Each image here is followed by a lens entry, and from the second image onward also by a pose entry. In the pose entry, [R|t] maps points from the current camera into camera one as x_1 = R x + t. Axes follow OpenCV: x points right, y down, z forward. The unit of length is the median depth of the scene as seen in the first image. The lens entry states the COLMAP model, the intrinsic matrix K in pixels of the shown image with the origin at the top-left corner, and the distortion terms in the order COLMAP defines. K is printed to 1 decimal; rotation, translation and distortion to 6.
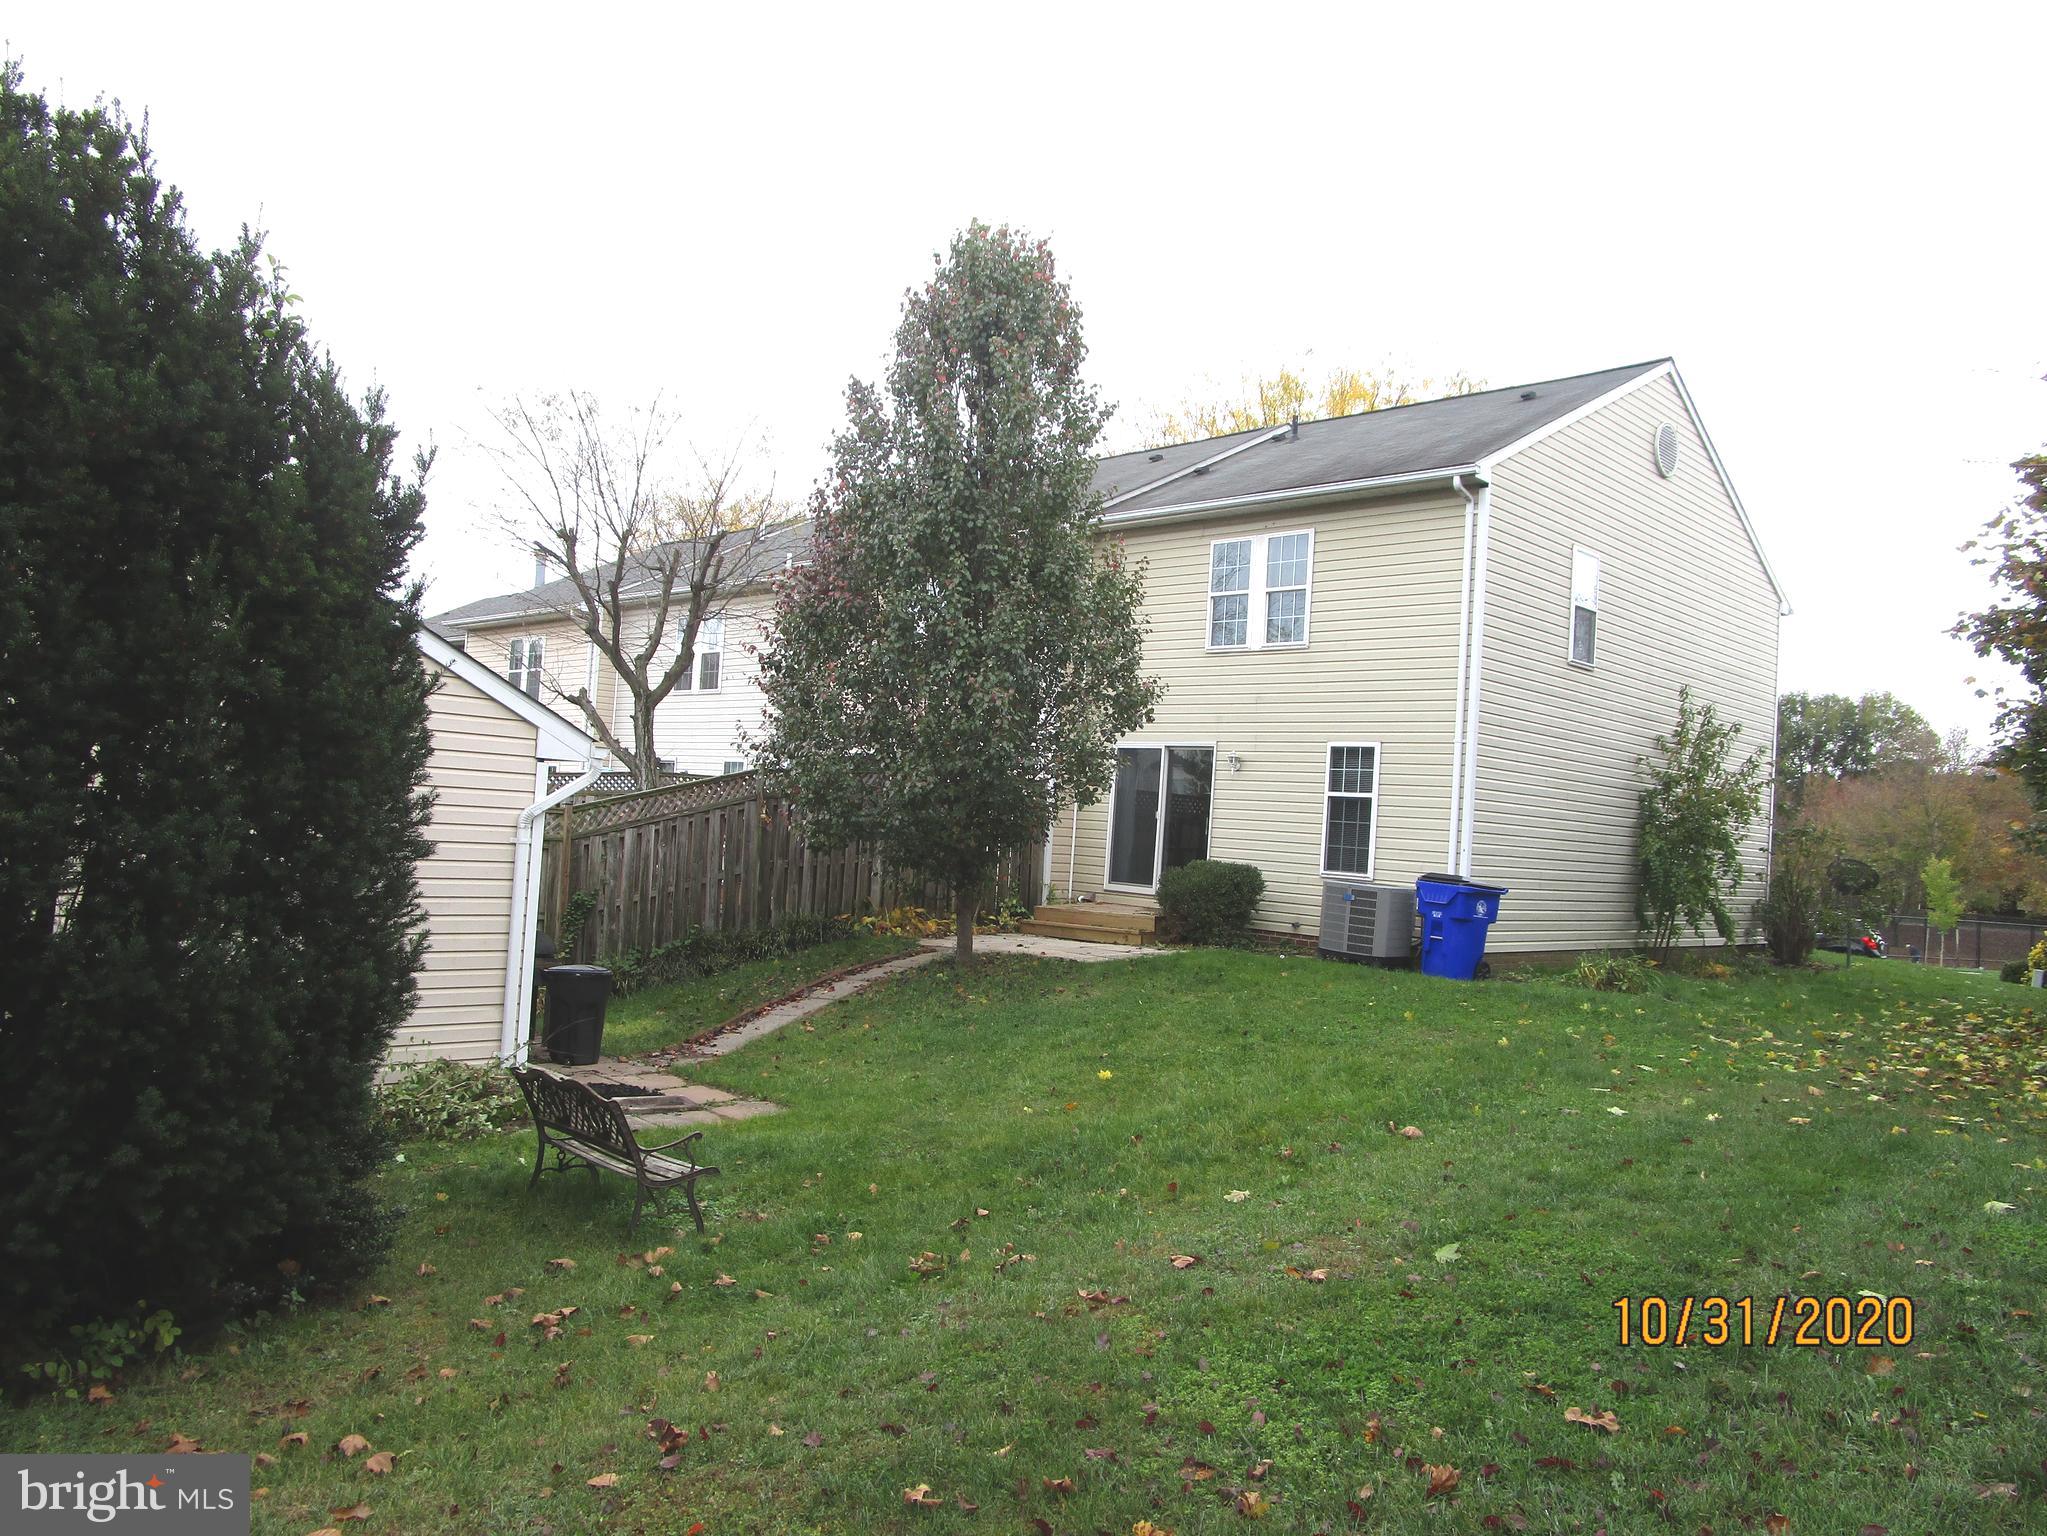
lens RADIAL K [[1469.3, 0, 1033.6], [0, 1469.3, 769.0], [0, 0, 1]] dist [-0.013432, -0.001535]
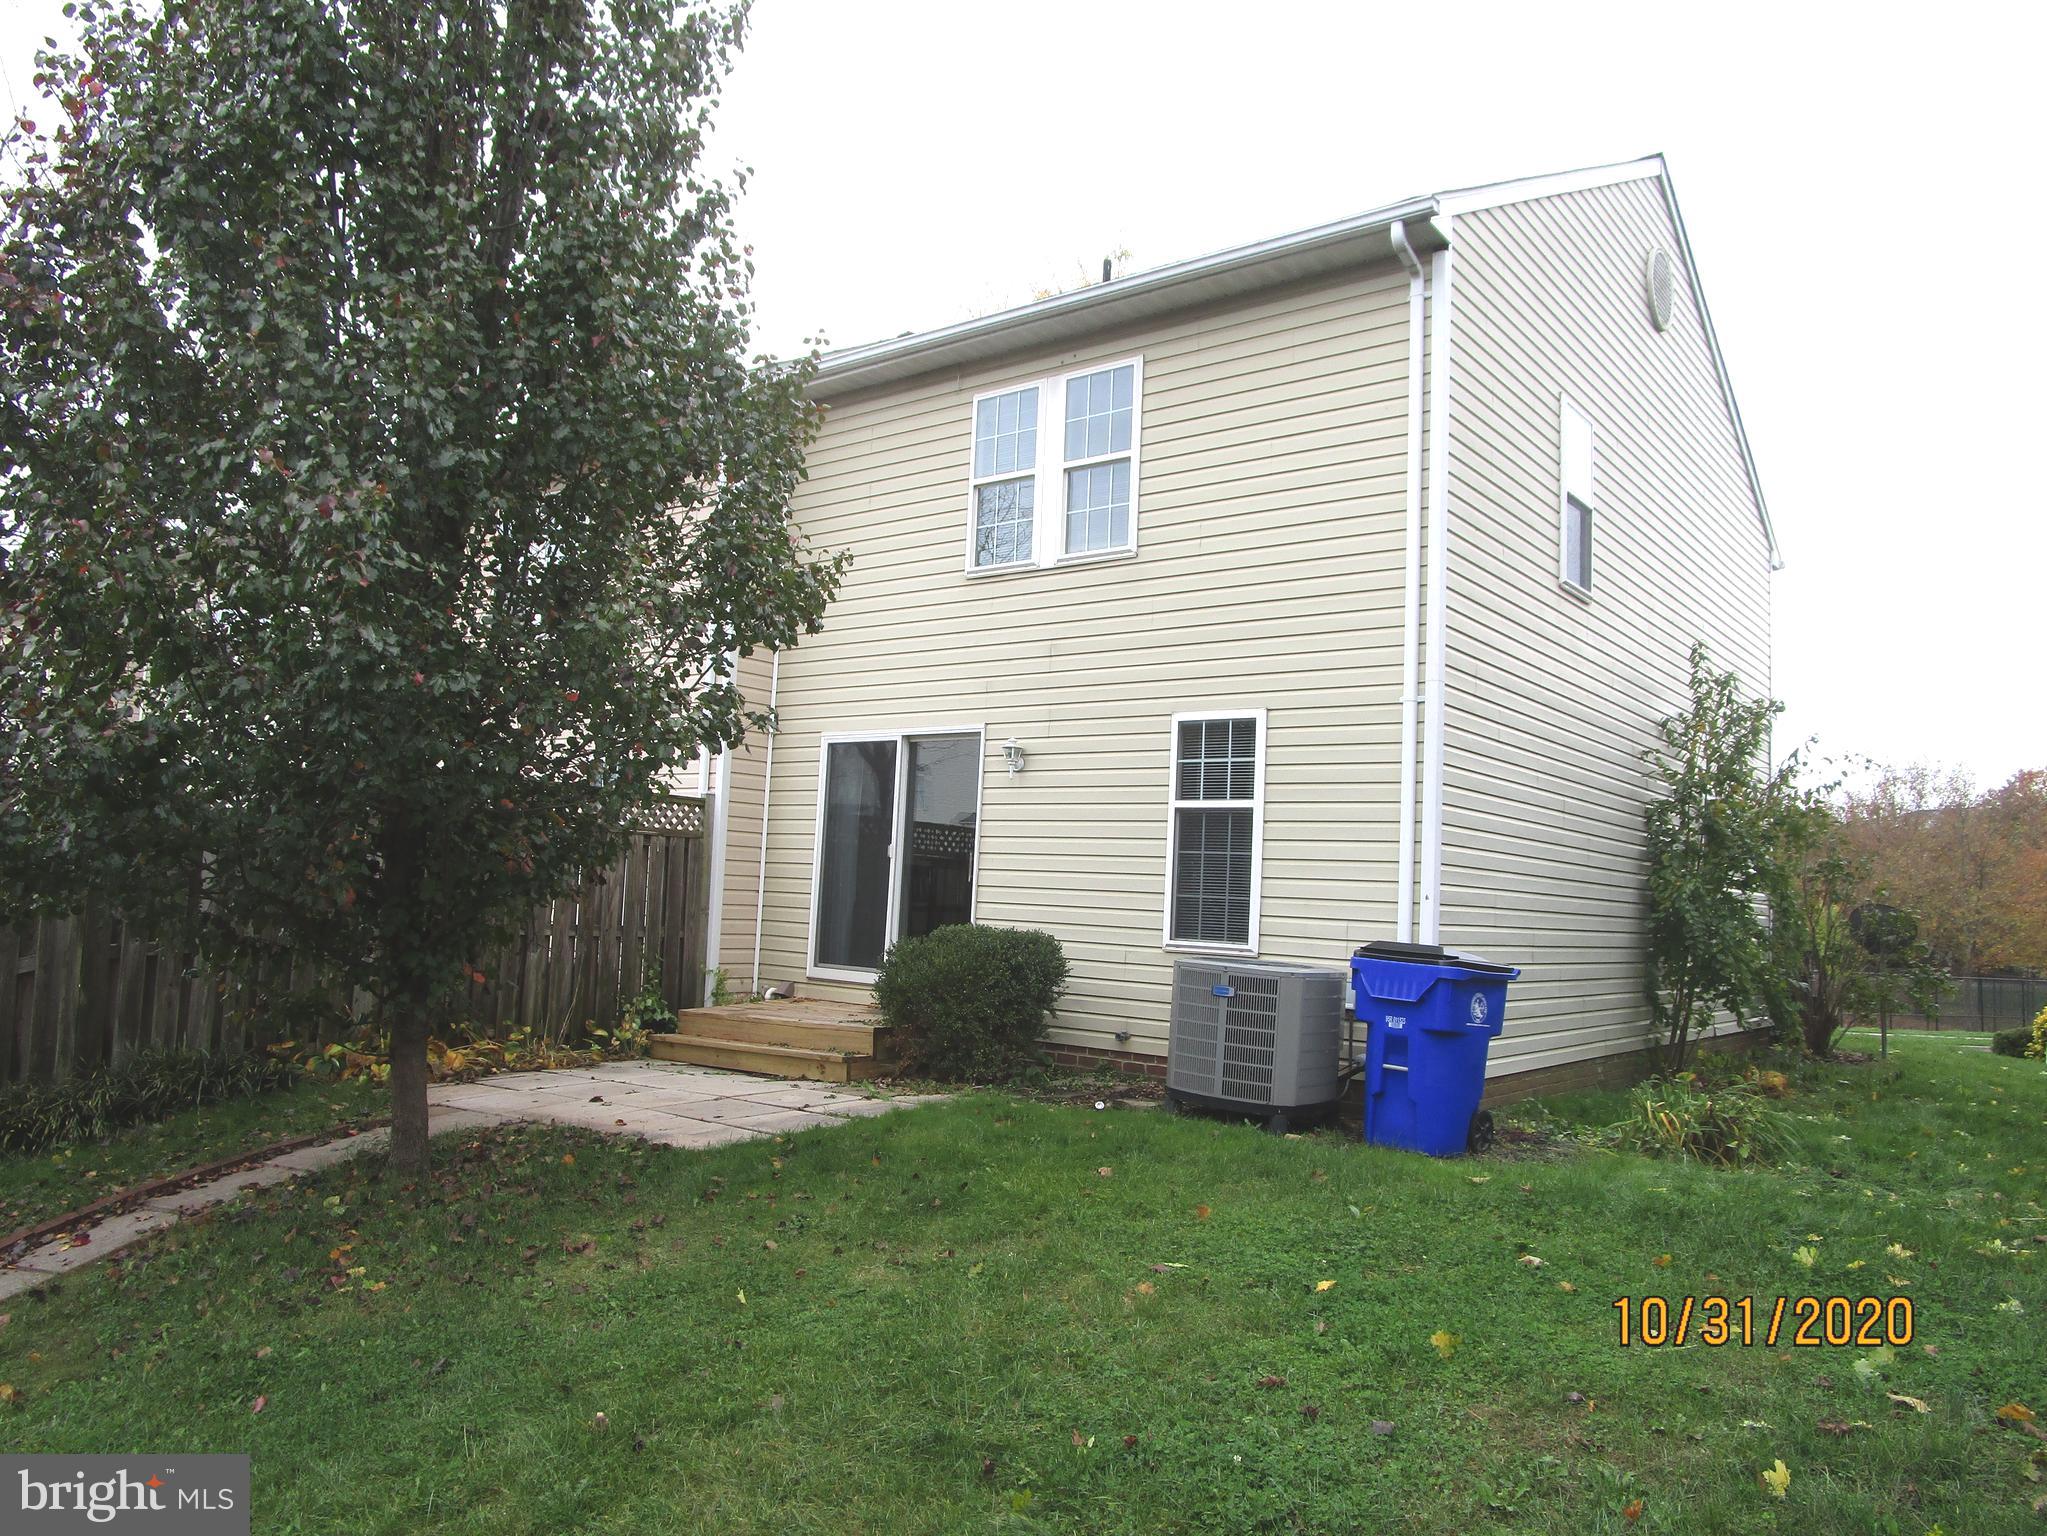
lens RADIAL K [[1469.3, 0, 1018.2], [0, 1469.3, 773.0], [0, 0, 1]] dist [-0.013432, -0.001535]
pose [[0.993374, -0.008974, 0.114576, 0.075360], [0.013548, 0.999139, -0.039209, 0.026552], [-0.114125, 0.040501, 0.992640, 0.443601]]
